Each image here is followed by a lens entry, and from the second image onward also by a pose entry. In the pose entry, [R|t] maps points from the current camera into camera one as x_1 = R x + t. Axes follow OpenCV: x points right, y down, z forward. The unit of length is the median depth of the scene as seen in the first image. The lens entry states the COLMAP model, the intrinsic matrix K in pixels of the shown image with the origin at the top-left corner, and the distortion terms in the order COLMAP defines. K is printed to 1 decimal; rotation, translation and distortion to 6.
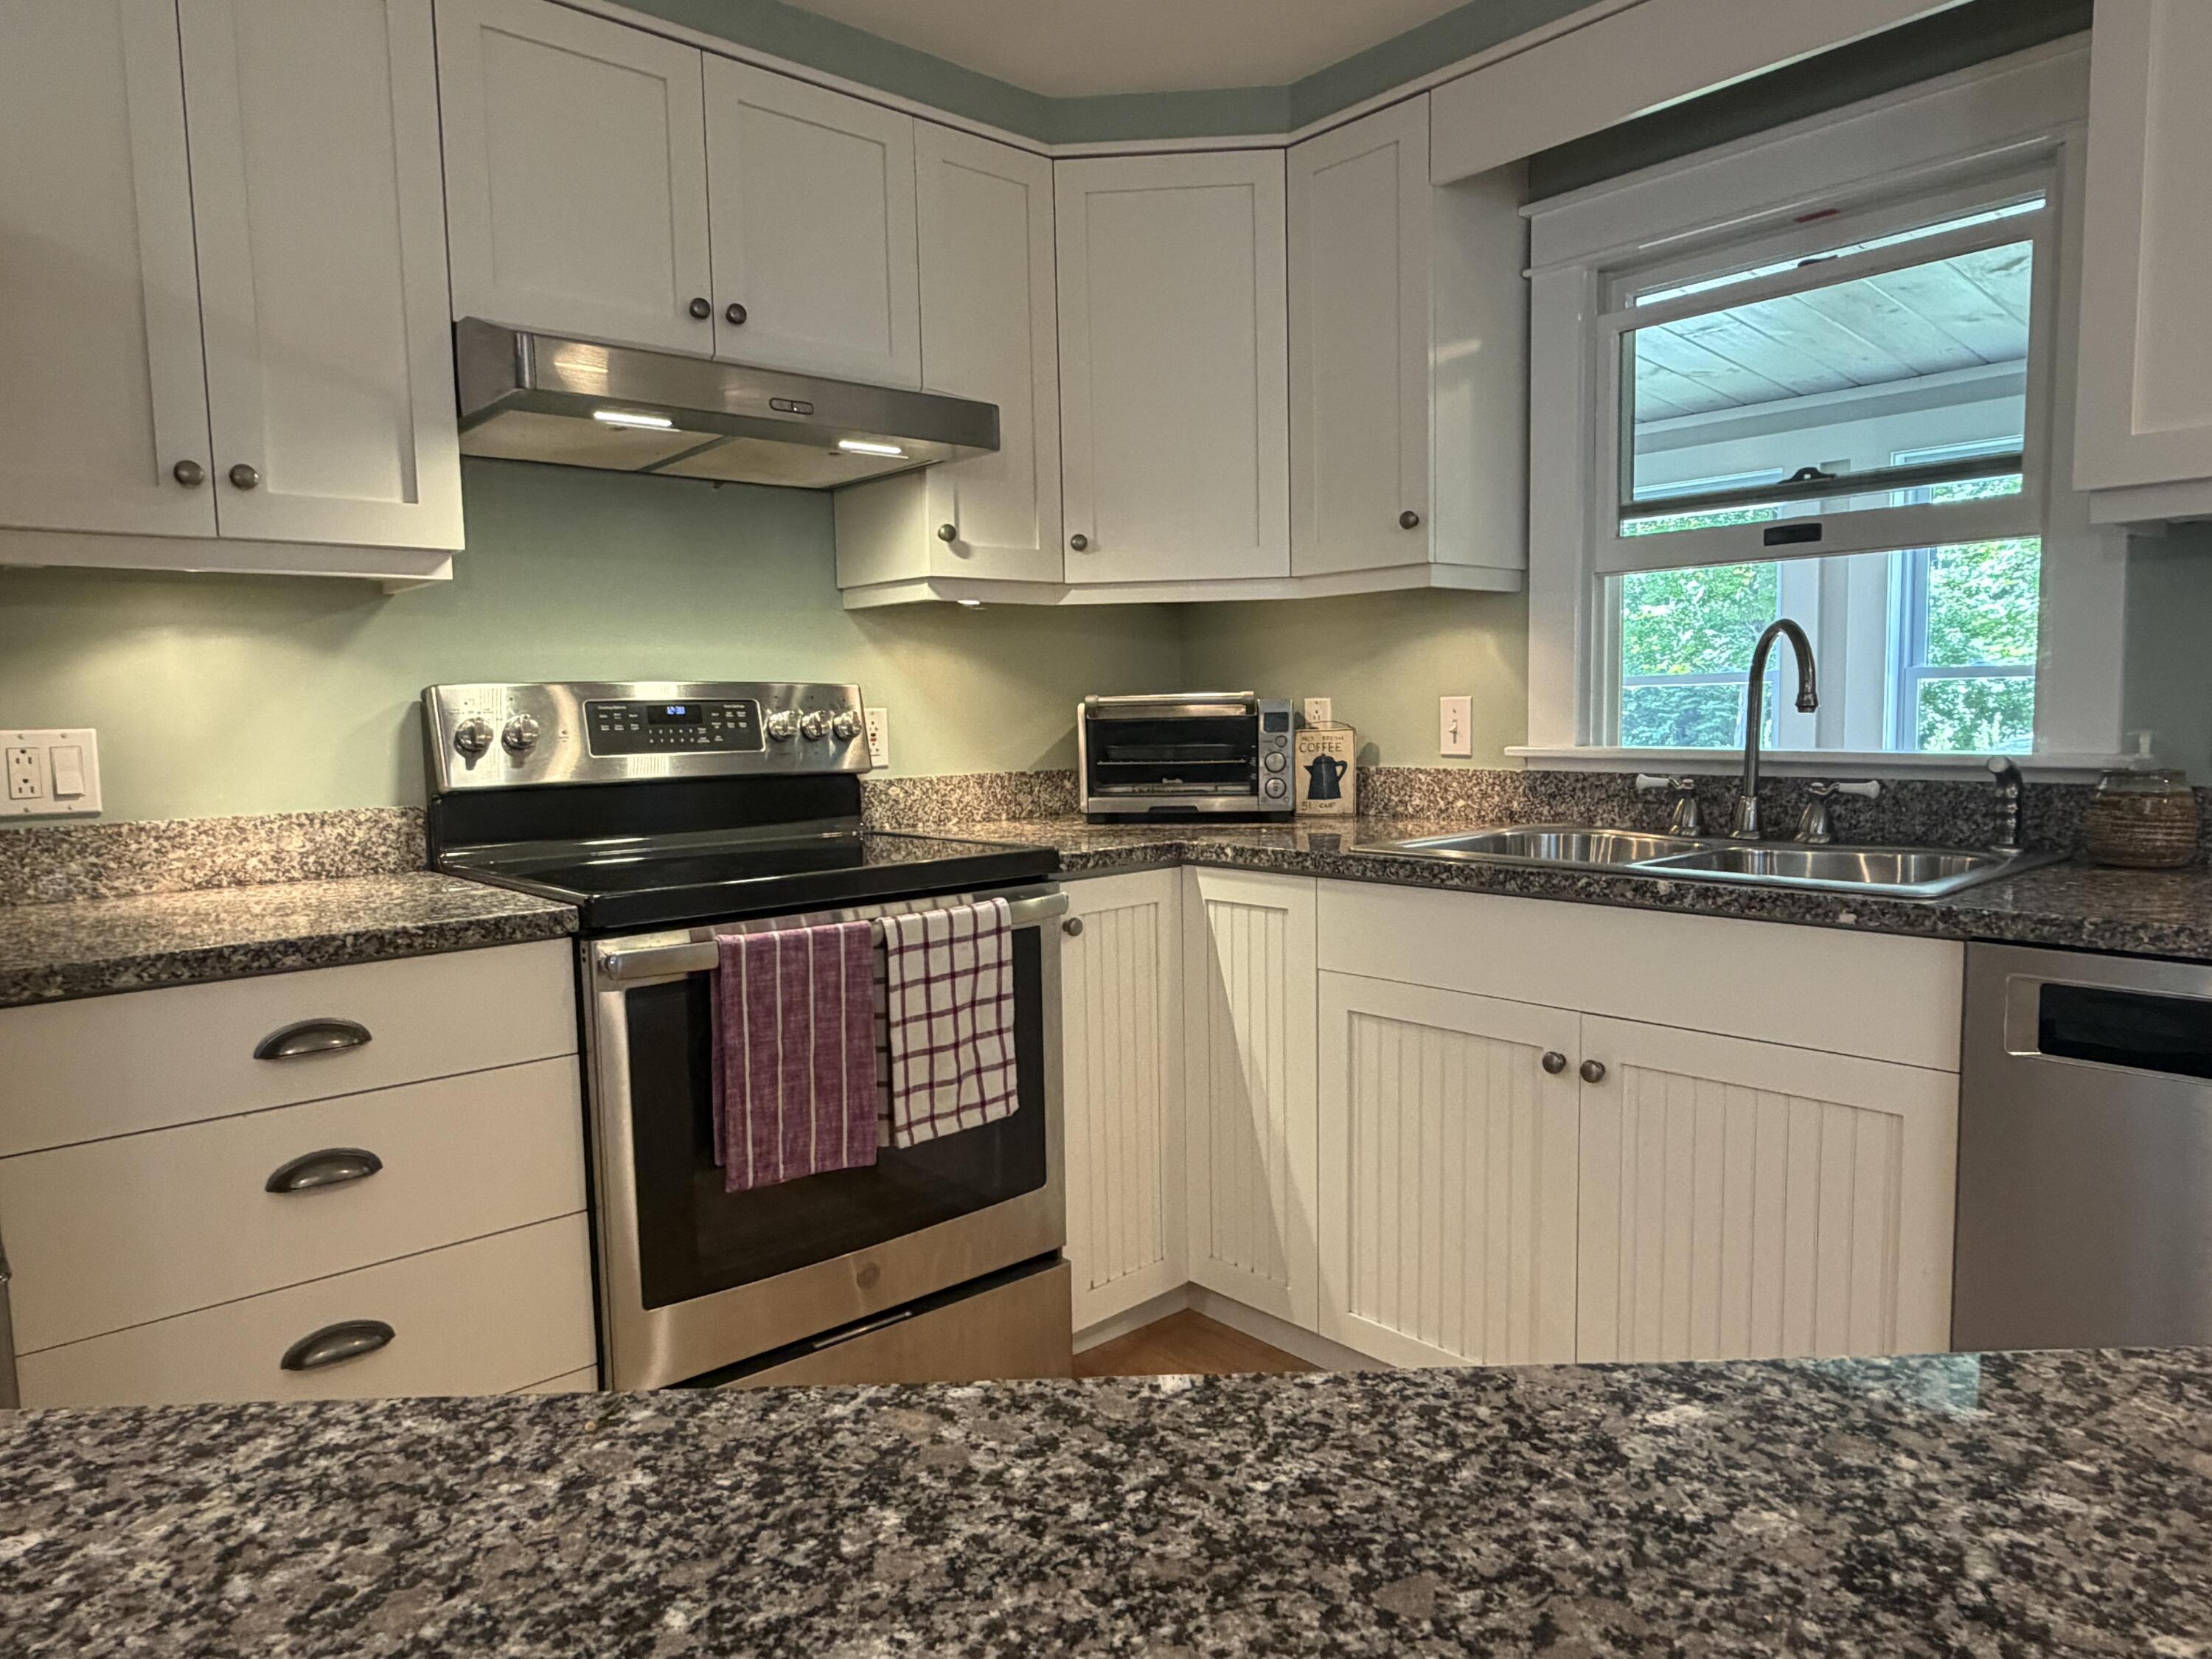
lens RADIAL K [[1389.3, 0, 1098.2], [0, 1389.3, 833.3], [0, 0, 1]] dist [0.002158, 0.000983]
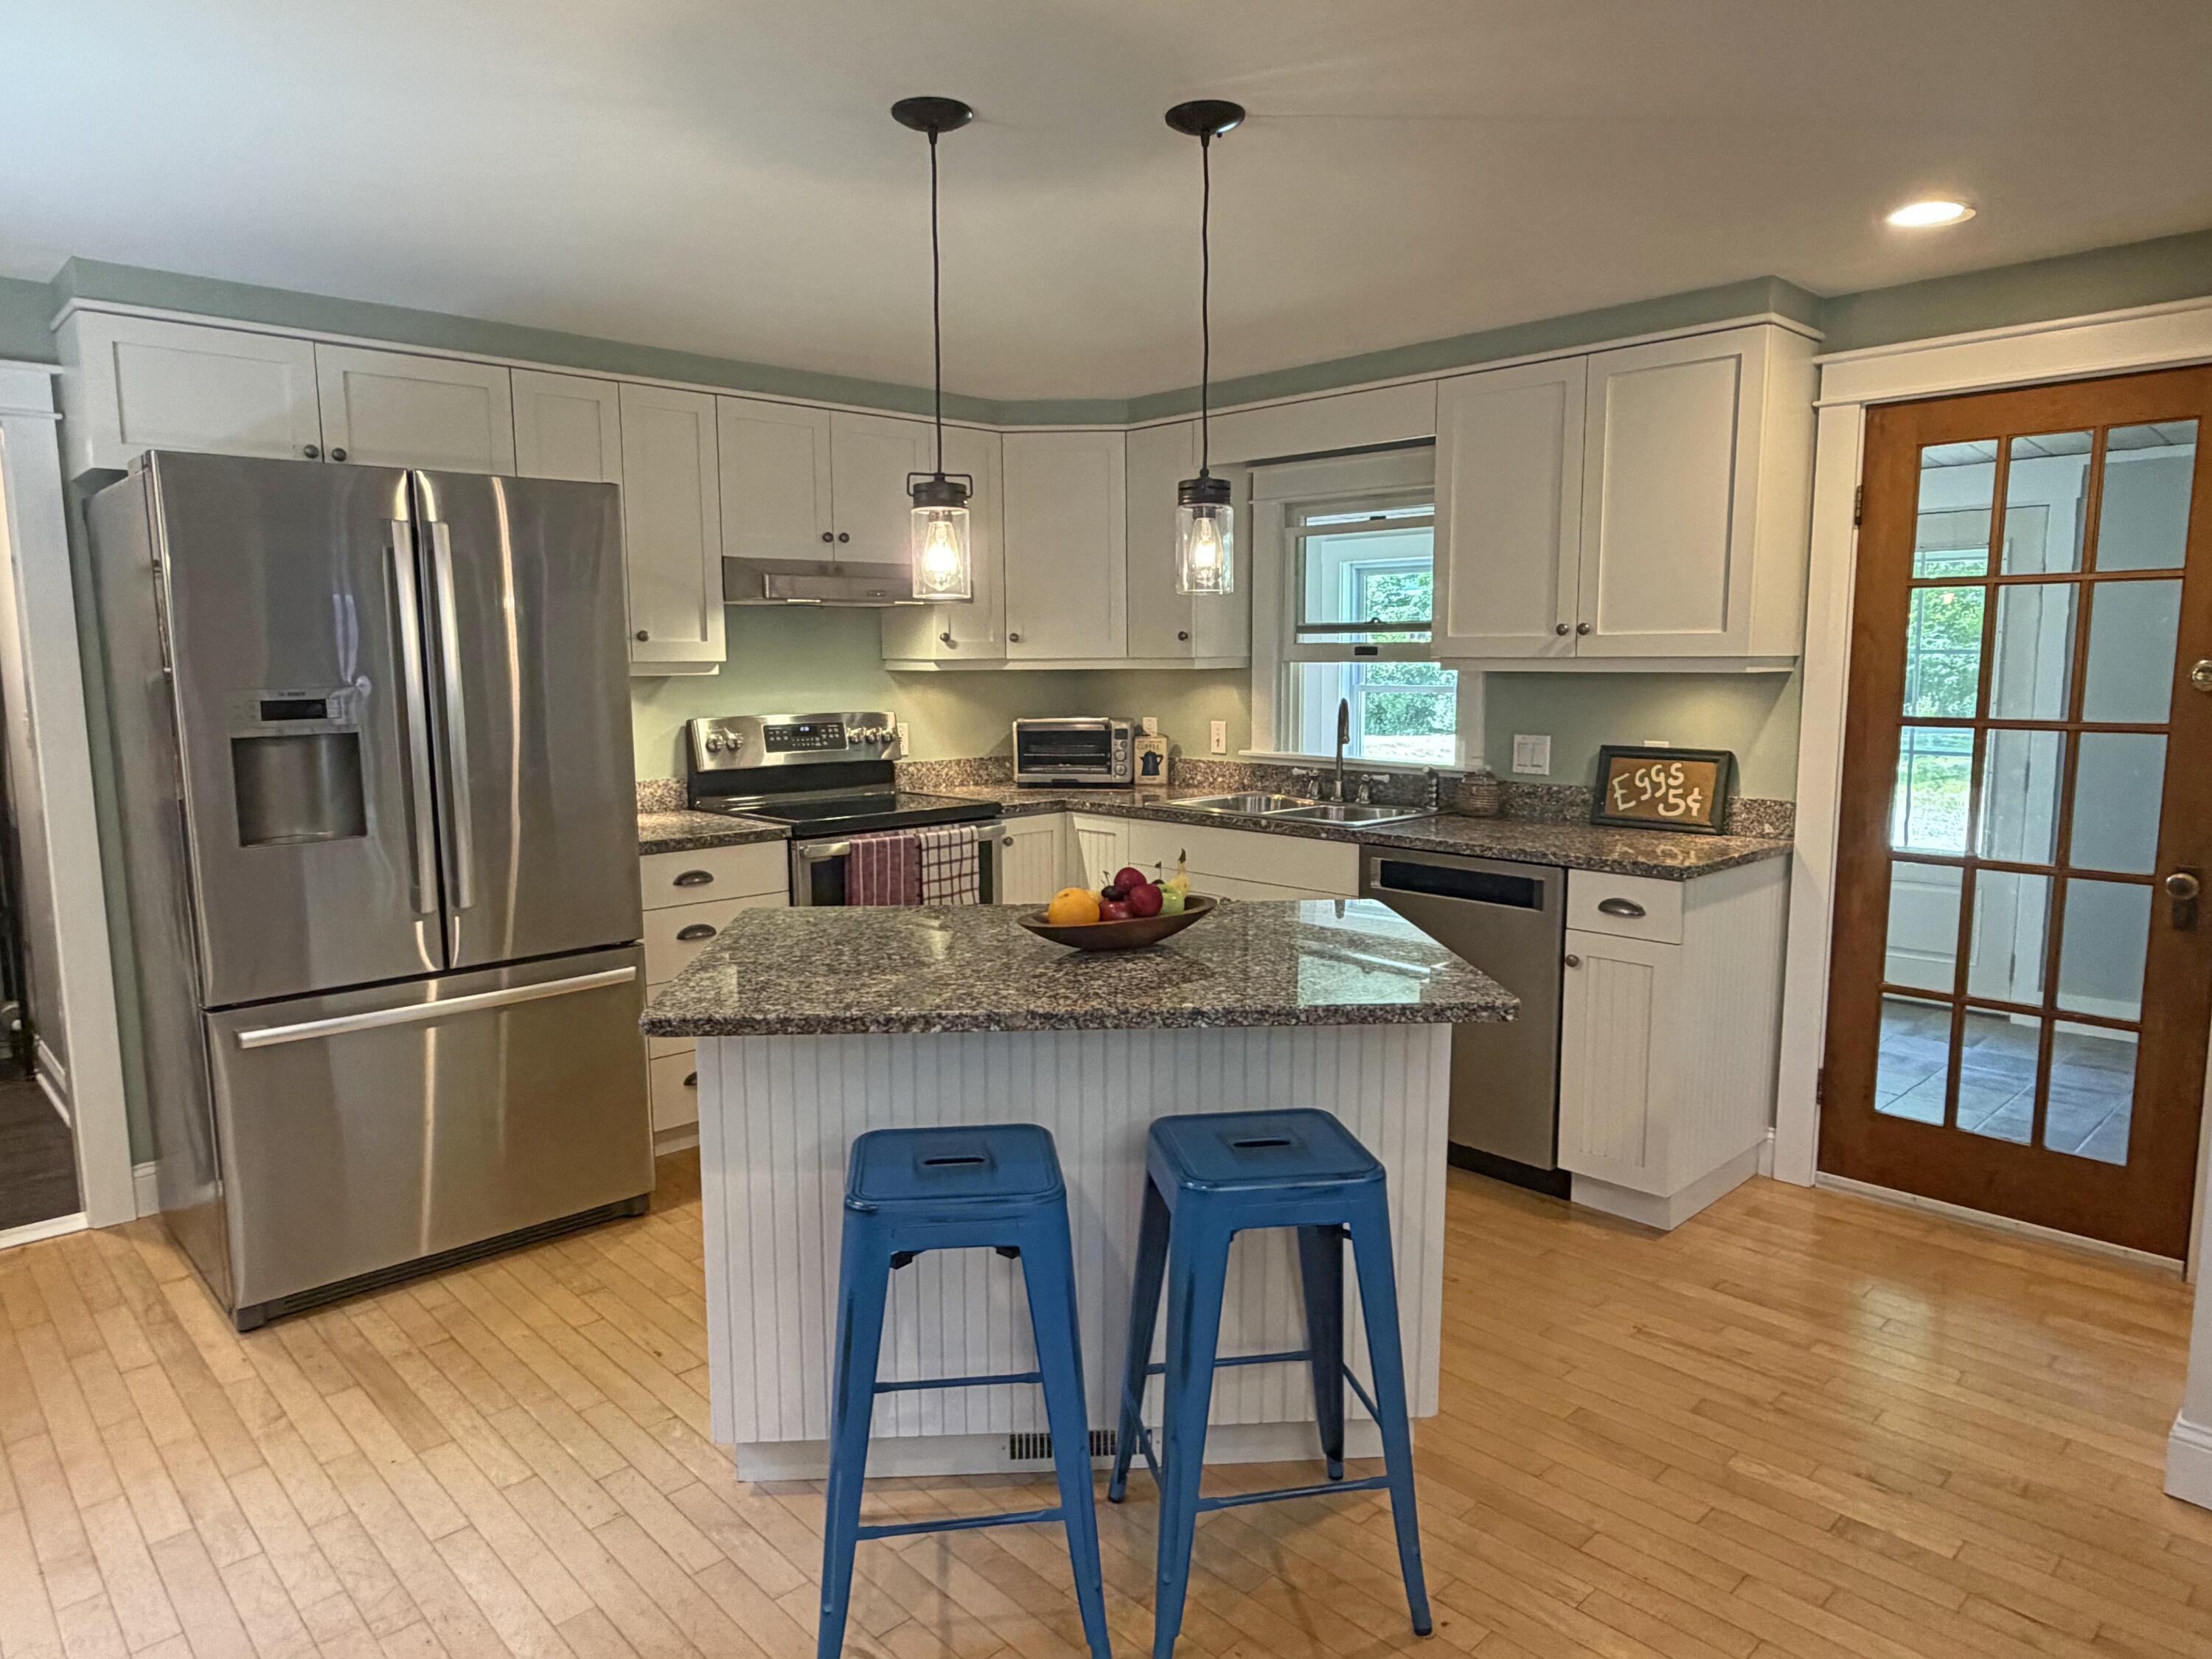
lens RADIAL K [[1384.6, 0, 1109.9], [0, 1384.6, 837.0], [0, 0, 1]] dist [0.001350, 0.001217]
pose [[0.998854, 0.009787, 0.046844, 0.032399], [-0.011662, 0.999135, 0.039913, -0.019096], [-0.046413, -0.040413, 0.998105, -0.931944]]
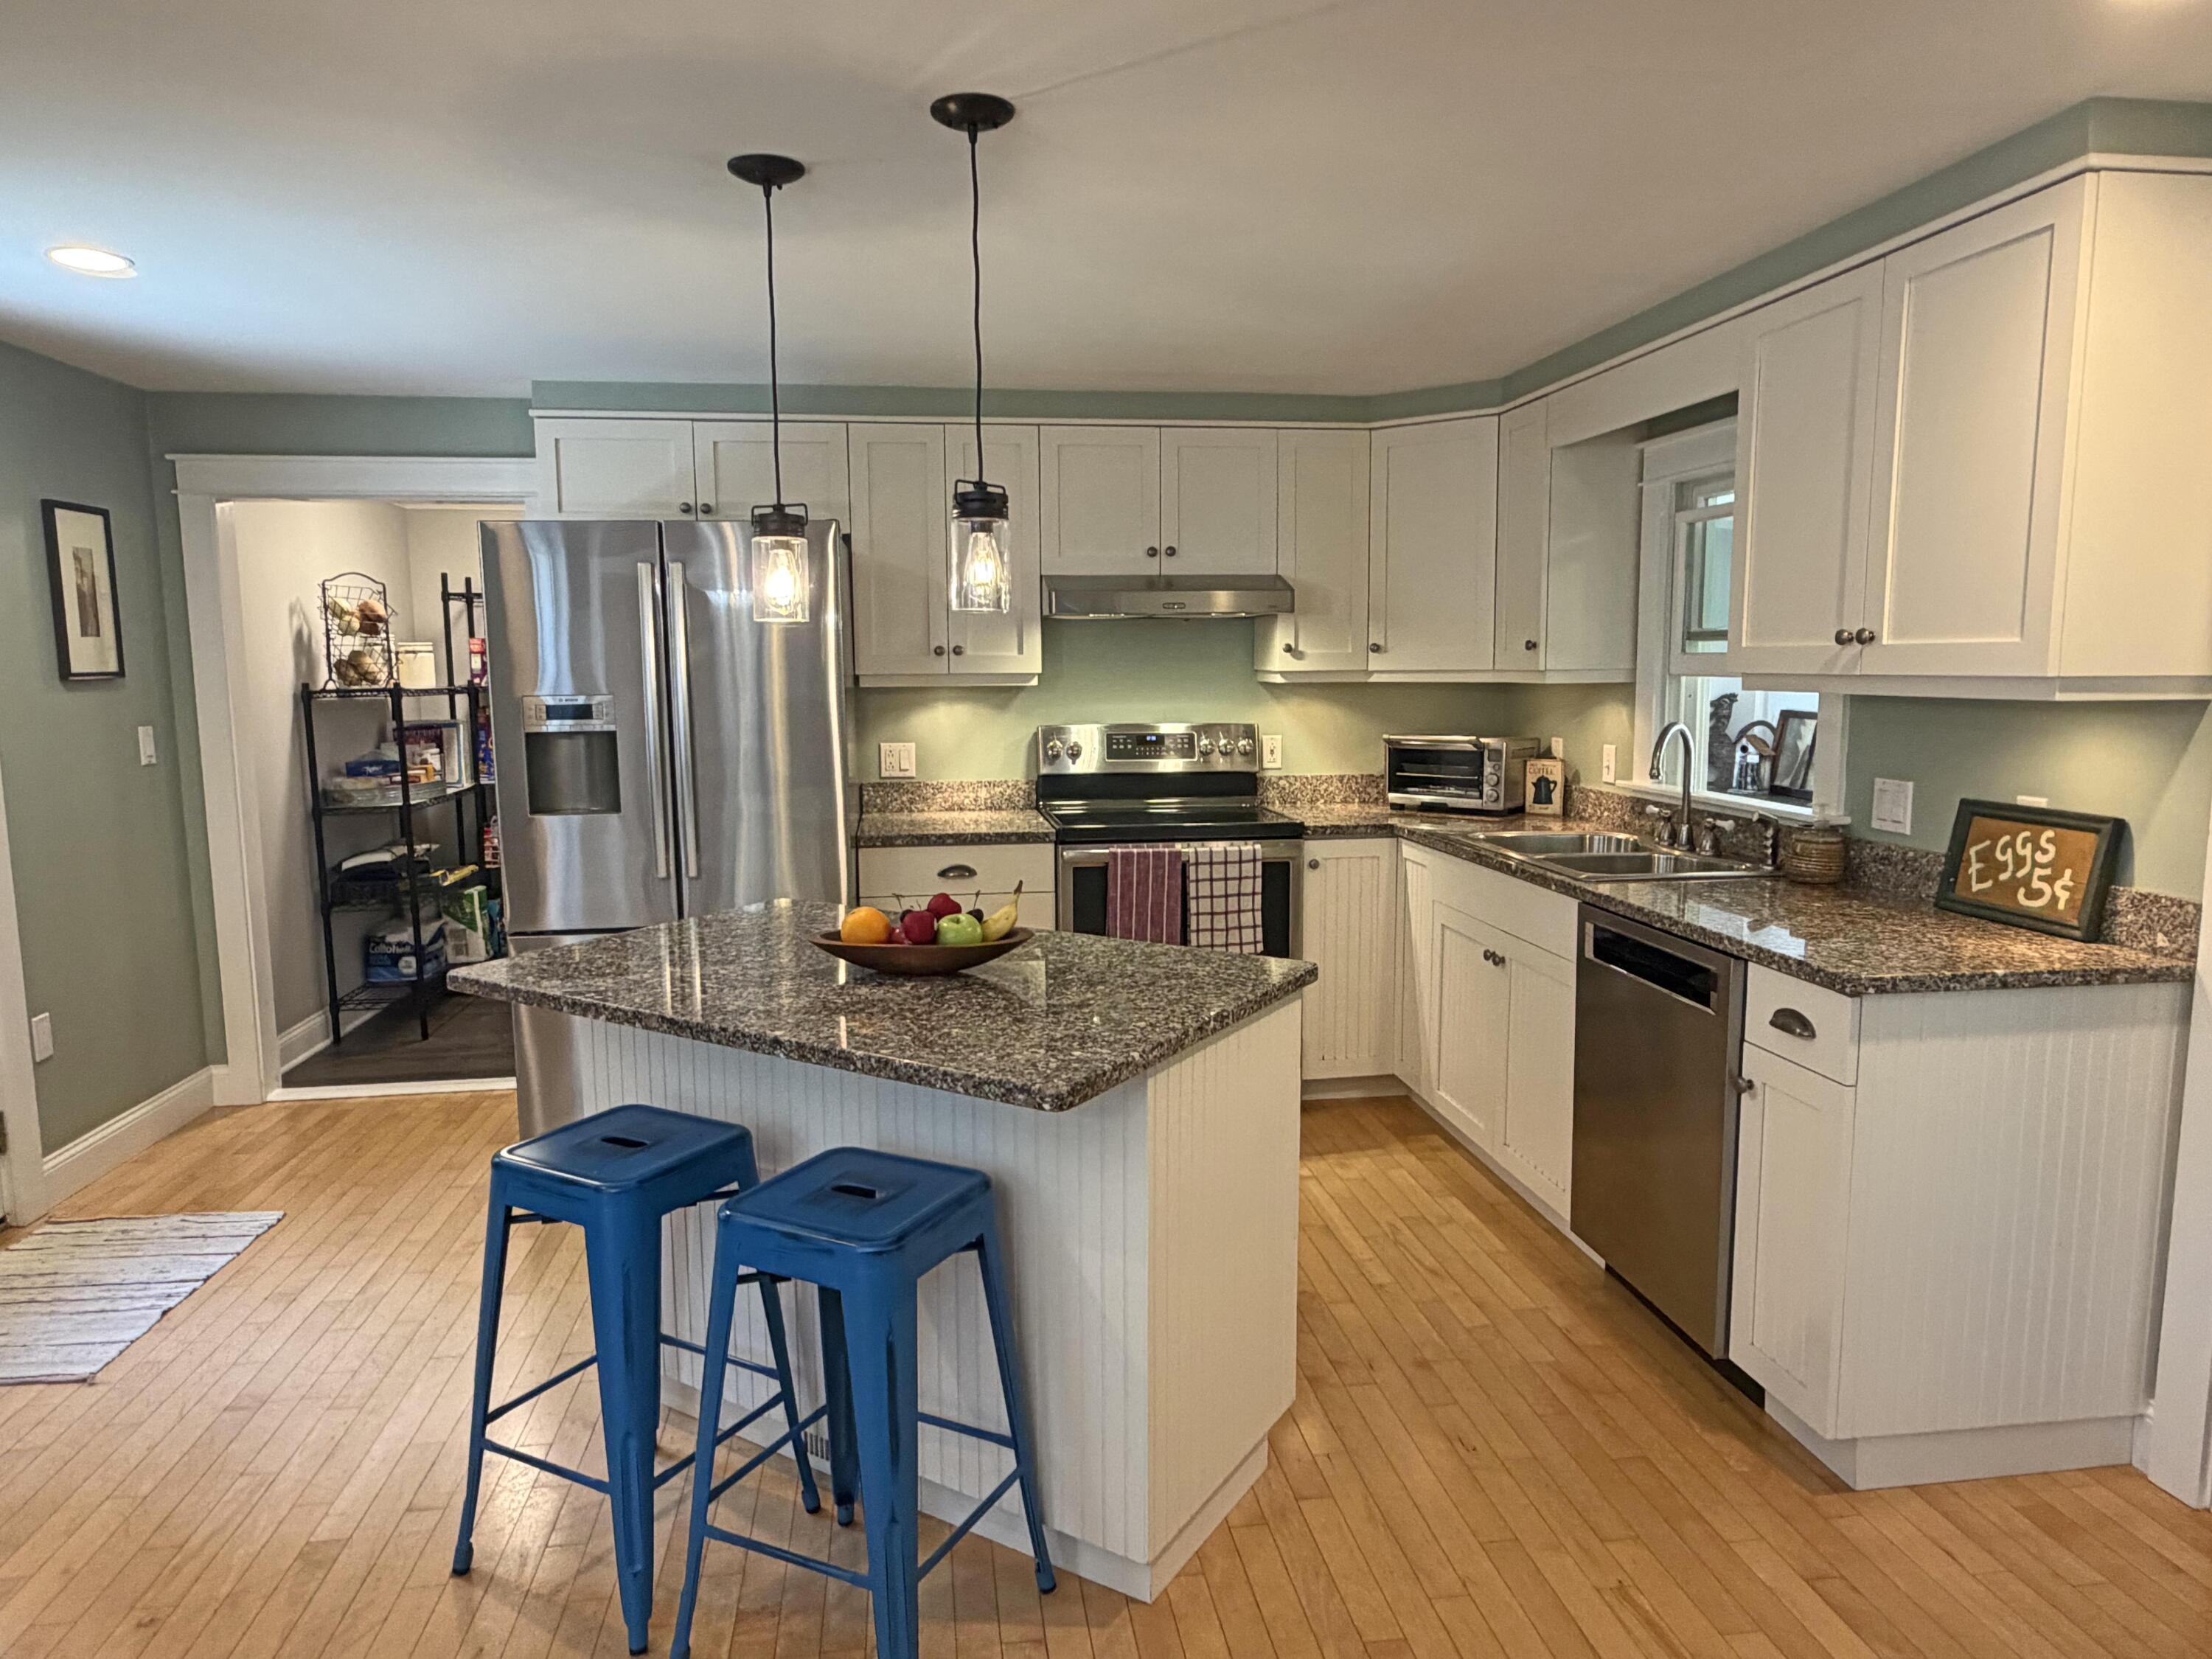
lens RADIAL K [[1389.3, 0, 1098.2], [0, 1389.3, 833.3], [0, 0, 1]] dist [0.002158, 0.000983]
pose [[0.835144, 0.083171, -0.543708, 0.710271], [-0.060813, 0.996403, 0.059009, -0.063792], [0.546660, -0.016216, 0.837198, -0.697179]]
